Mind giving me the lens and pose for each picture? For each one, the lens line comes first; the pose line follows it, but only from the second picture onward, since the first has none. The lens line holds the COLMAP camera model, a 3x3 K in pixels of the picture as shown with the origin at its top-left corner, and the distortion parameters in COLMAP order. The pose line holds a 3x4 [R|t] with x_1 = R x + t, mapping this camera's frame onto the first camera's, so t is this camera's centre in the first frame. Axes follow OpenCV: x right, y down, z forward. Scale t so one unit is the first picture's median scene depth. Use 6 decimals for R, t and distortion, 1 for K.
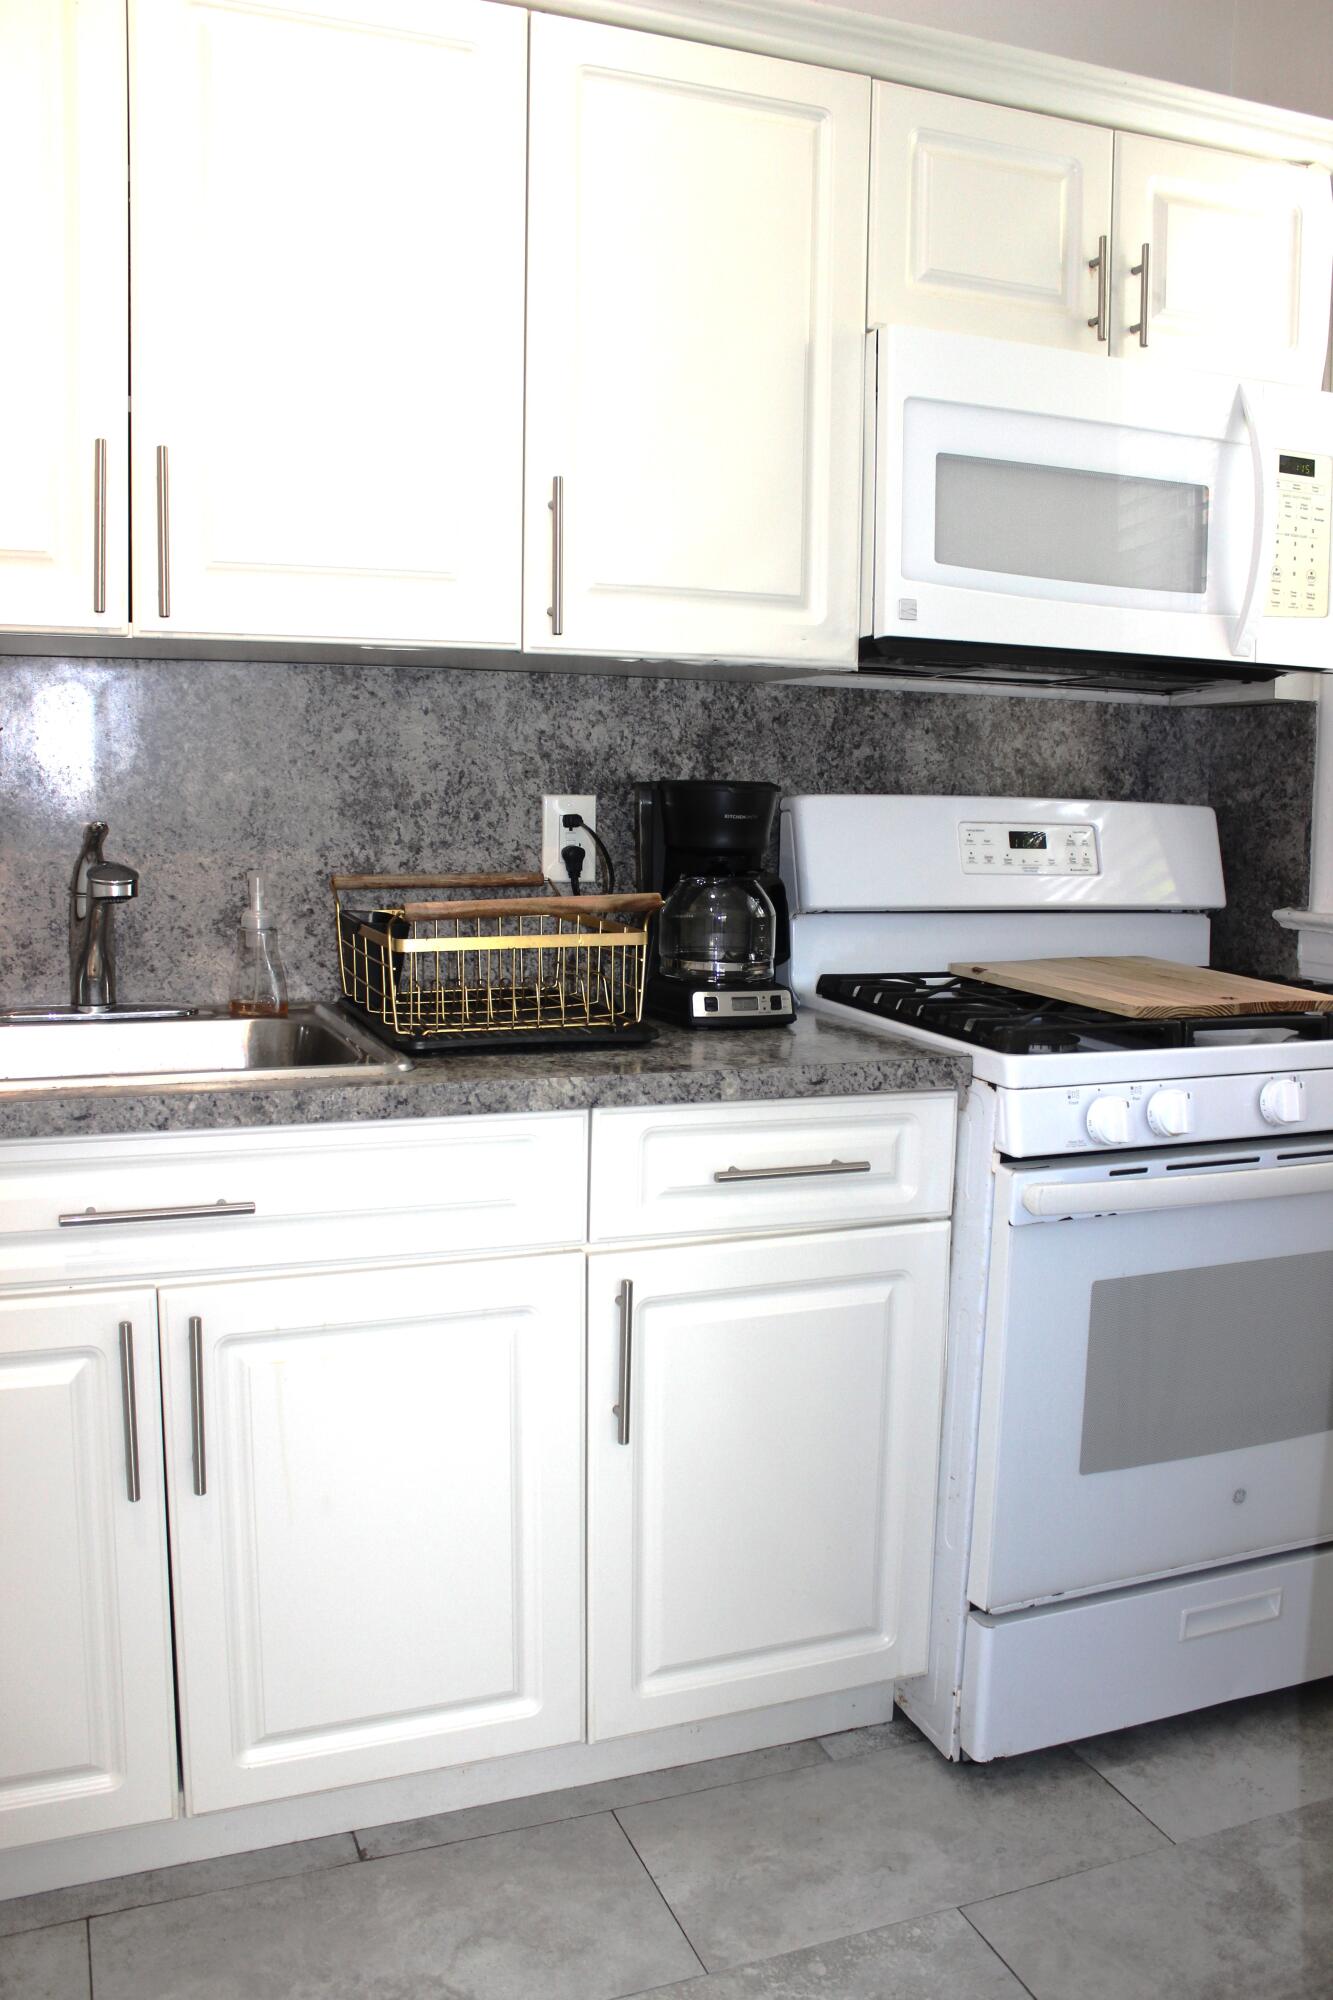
lens RADIAL K [[1630.6, 0, 666.5], [0, 1630.6, 1000.0], [0, 0, 1]] dist [-0.153022, 0.108211]
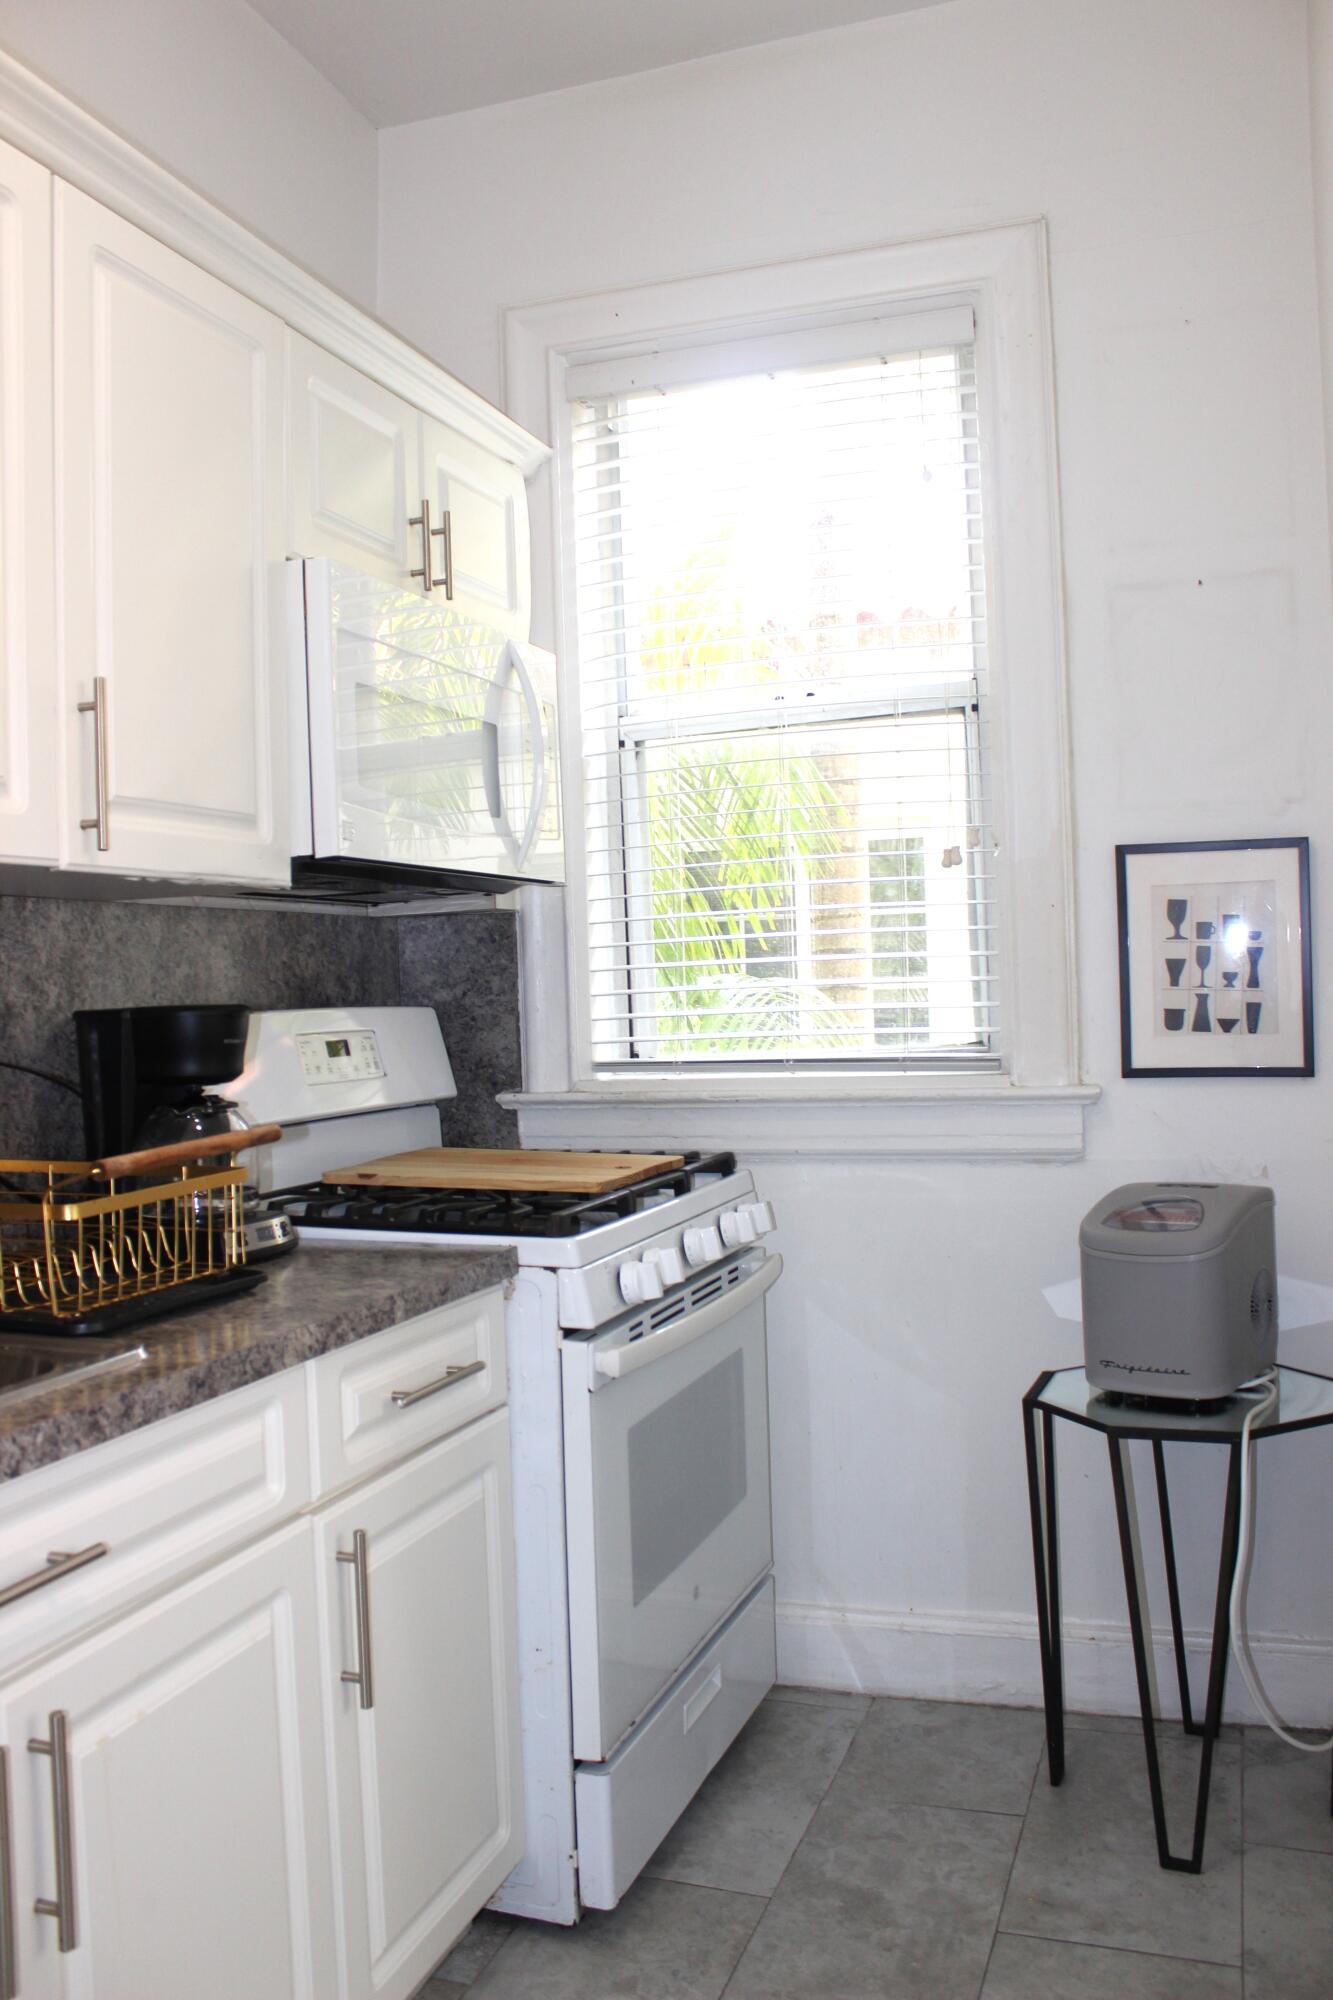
lens RADIAL K [[1659.7, 0, 666.5], [0, 1659.7, 1000.0], [0, 0, 1]] dist [-0.175995, 0.182100]
pose [[0.656989, -0.045375, 0.752534, -0.451010], [0.139837, 0.988200, -0.062497, -0.035615], [-0.740818, 0.146292, 0.655582, 0.152847]]
